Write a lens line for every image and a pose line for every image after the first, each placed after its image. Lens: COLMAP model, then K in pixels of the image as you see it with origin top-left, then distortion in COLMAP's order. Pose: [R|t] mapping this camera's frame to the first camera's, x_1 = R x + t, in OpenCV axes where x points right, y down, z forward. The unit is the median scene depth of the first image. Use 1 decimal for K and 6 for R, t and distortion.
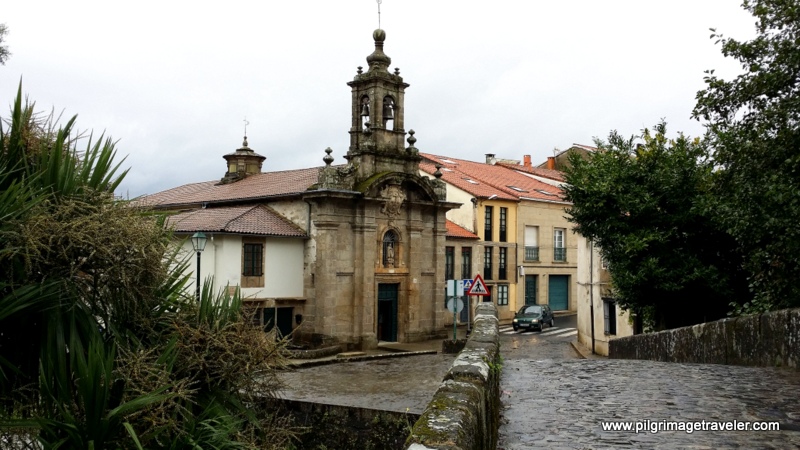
lens RADIAL K [[727.0, 0, 407.7], [0, 727.0, 217.6], [0, 0, 1]] dist [0.019661, -0.010948]
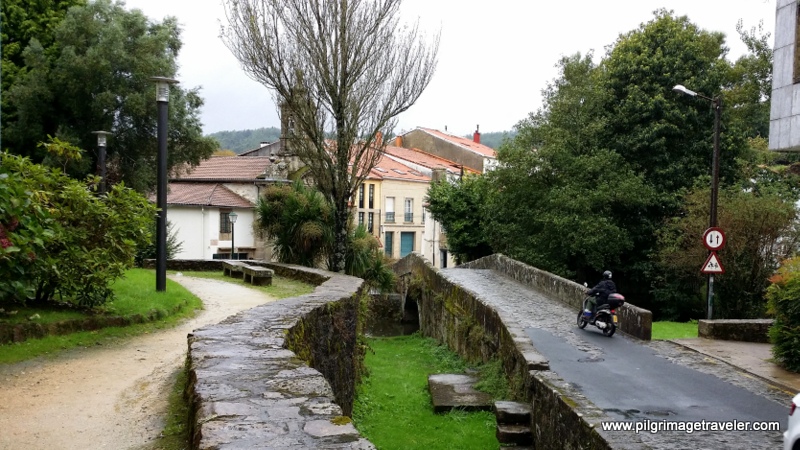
lens RADIAL K [[727.0, 0, 397.3], [0, 727.0, 227.3], [0, 0, 1]] dist [0.019661, -0.010948]
pose [[0.976716, 0.013659, 0.214101, -0.129773], [-0.031760, 0.996181, 0.081332, -0.050287], [-0.212172, -0.086238, 0.973420, -0.422806]]
